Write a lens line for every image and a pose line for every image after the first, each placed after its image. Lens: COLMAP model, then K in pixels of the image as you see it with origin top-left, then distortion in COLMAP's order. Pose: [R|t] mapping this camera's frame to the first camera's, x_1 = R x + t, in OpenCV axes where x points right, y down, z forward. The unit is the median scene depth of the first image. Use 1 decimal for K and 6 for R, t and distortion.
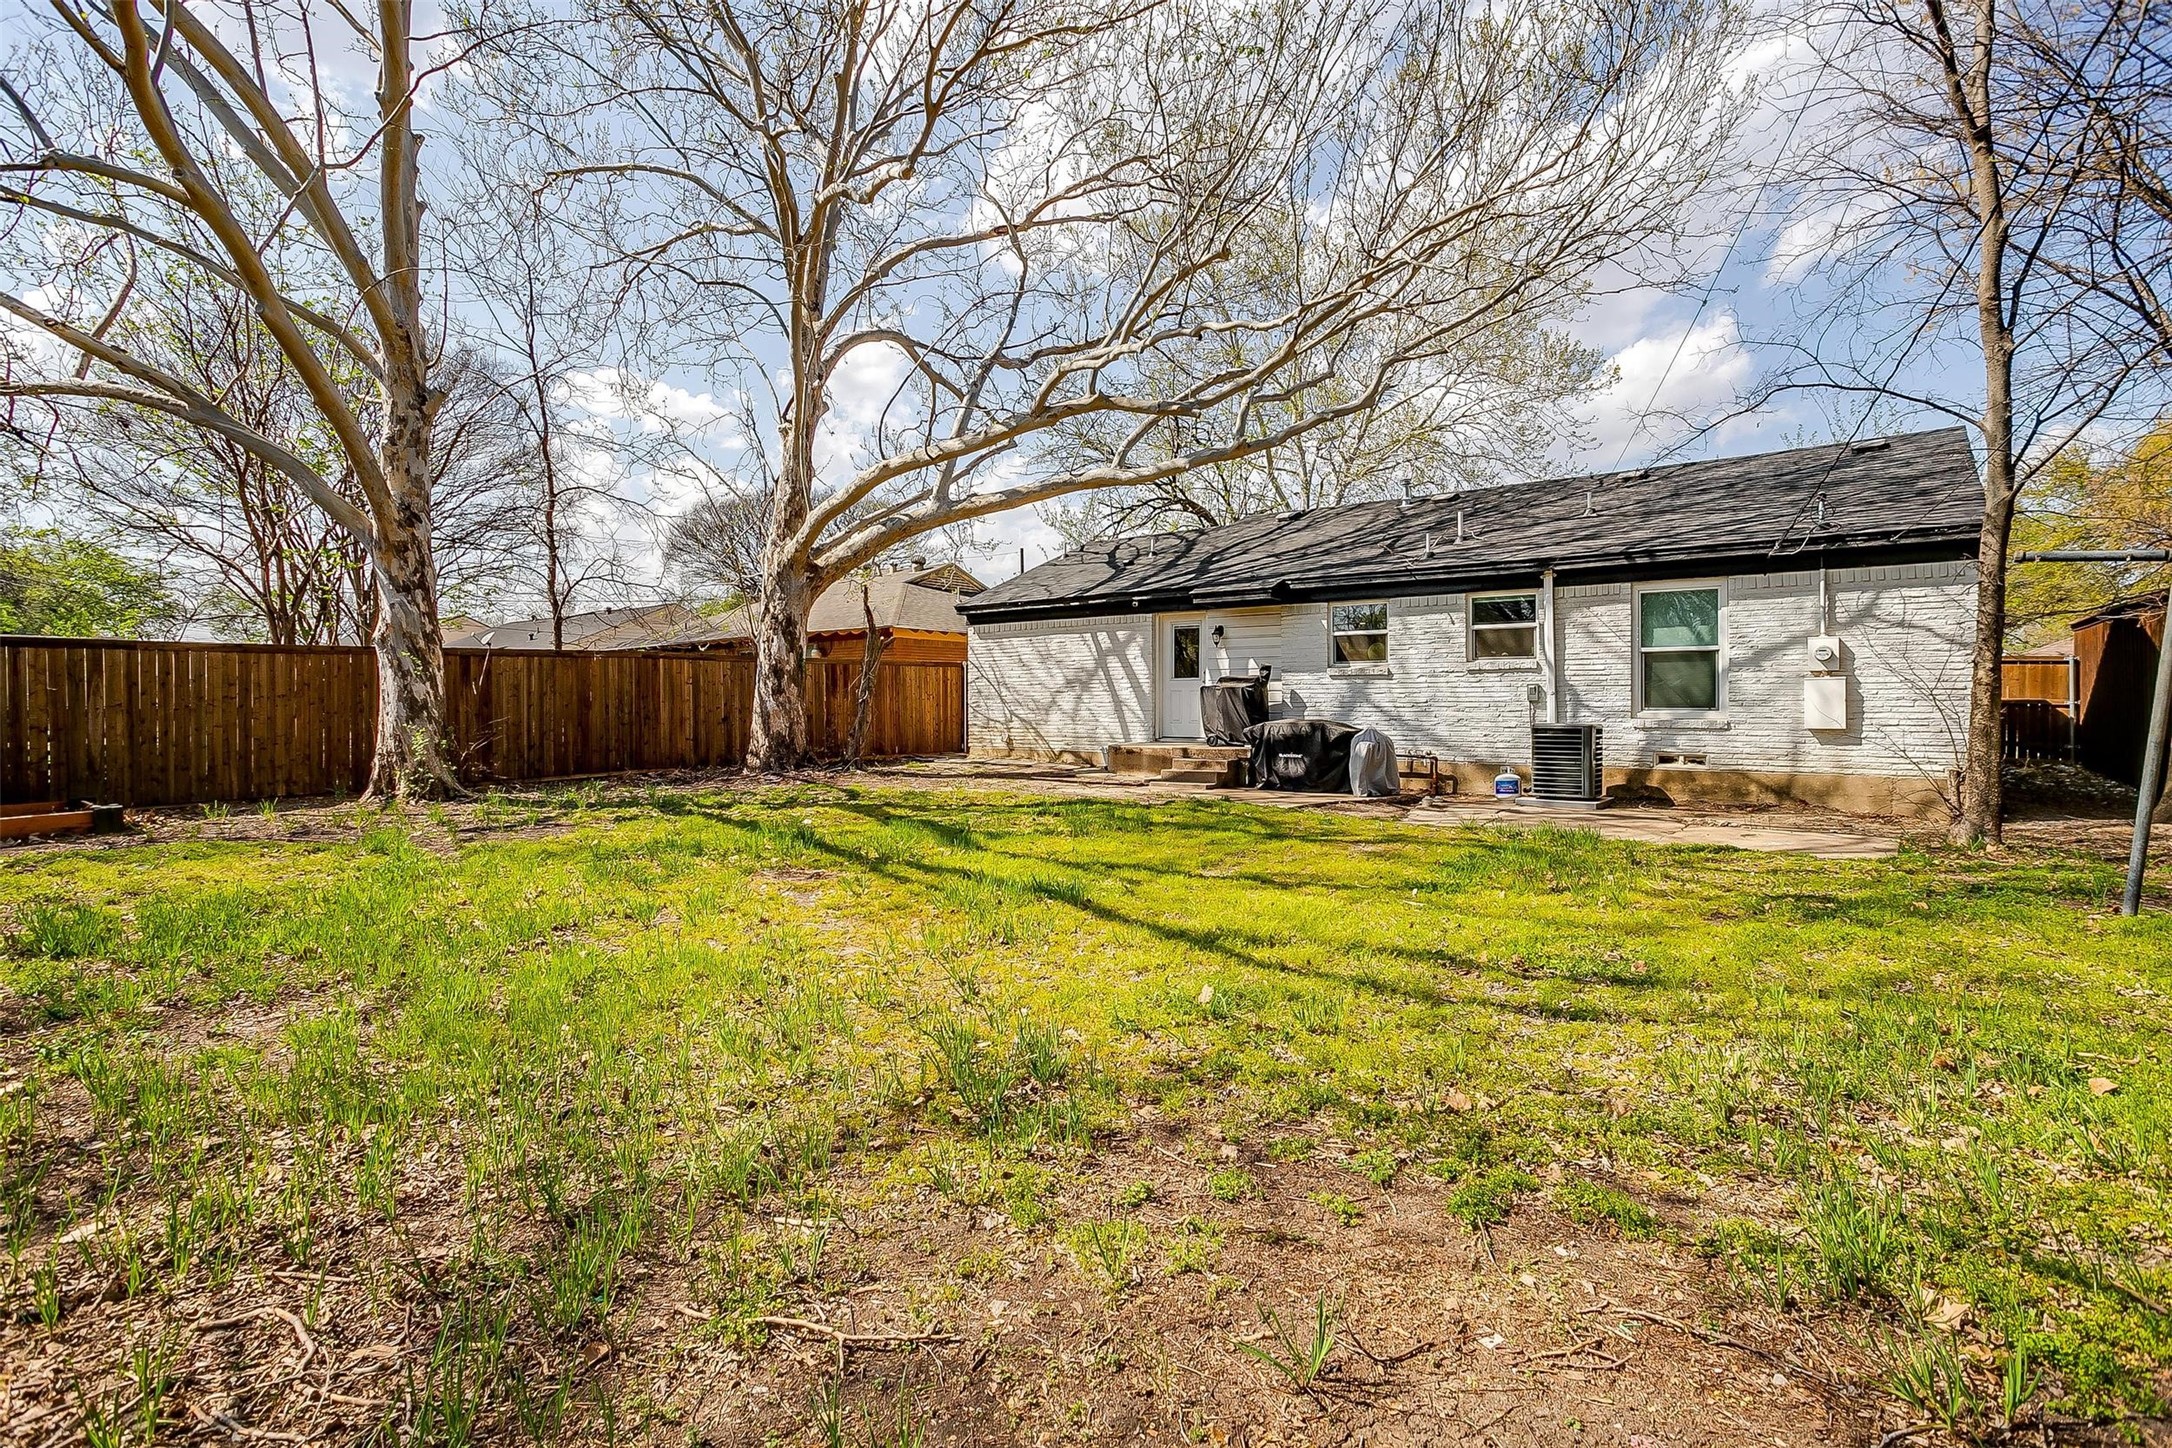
lens RADIAL K [[1042.3, 0, 1085.2], [0, 1042.3, 717.8], [0, 0, 1]] dist [-0.000414, 0.000807]
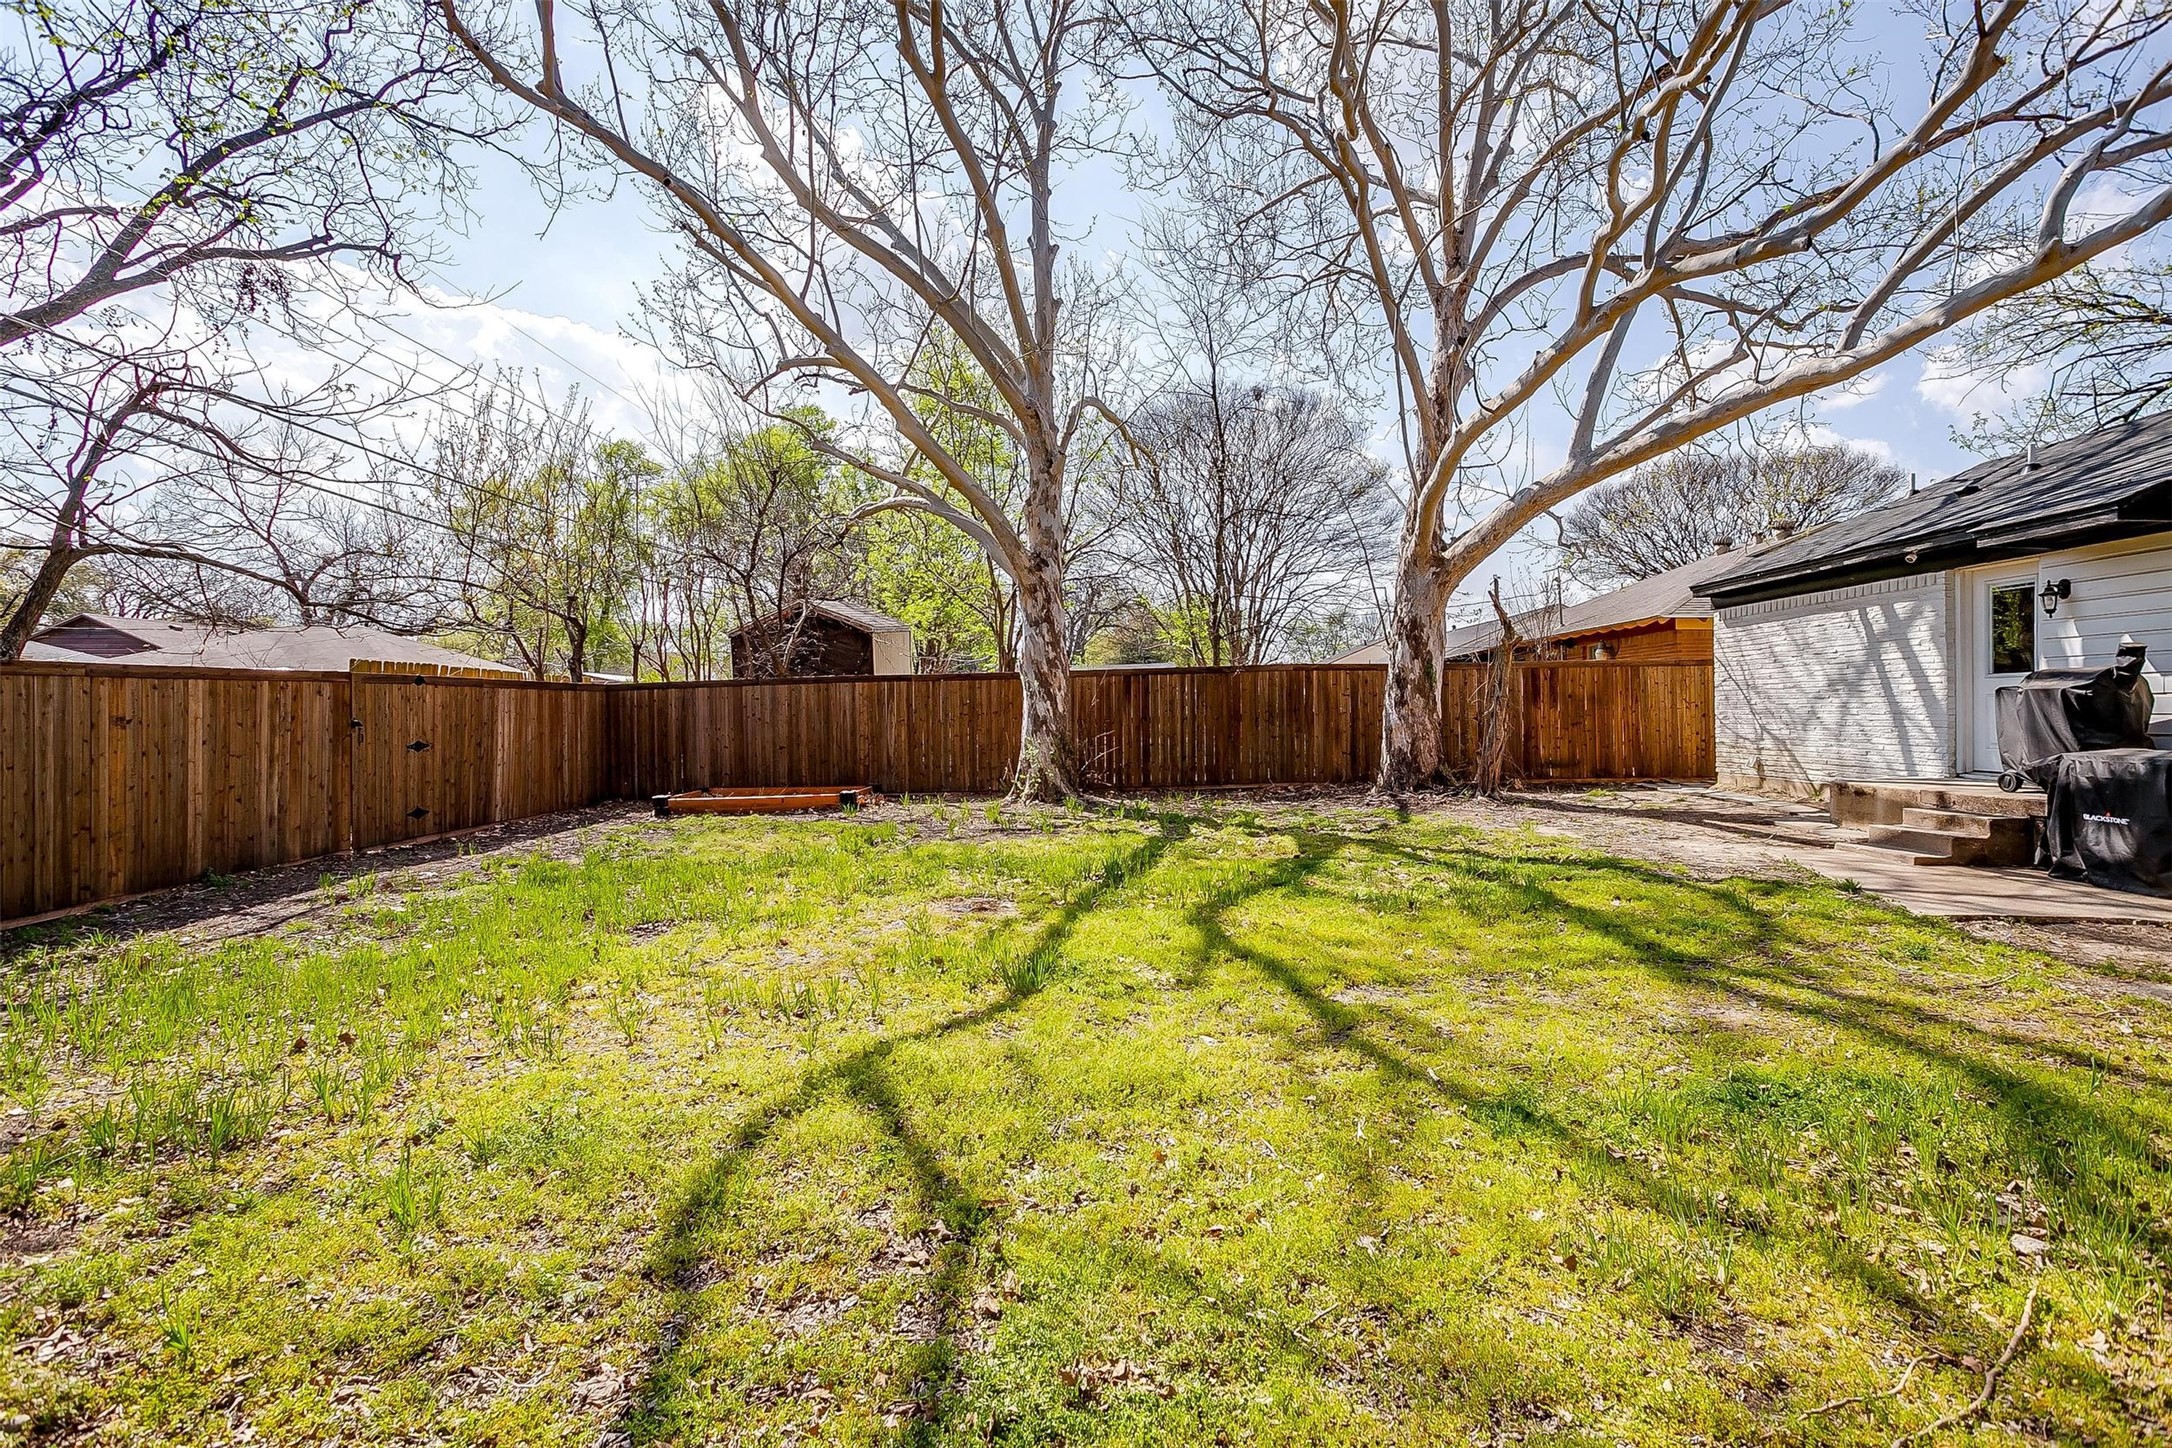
lens RADIAL K [[1042.3, 0, 1082.4], [0, 1042.3, 721.6], [0, 0, 1]] dist [-0.000414, 0.000807]
pose [[0.616753, 0.003391, -0.787149, 0.242291], [-0.004130, 0.999991, 0.001072, -0.009165], [0.787146, 0.002589, 0.616762, 0.224057]]
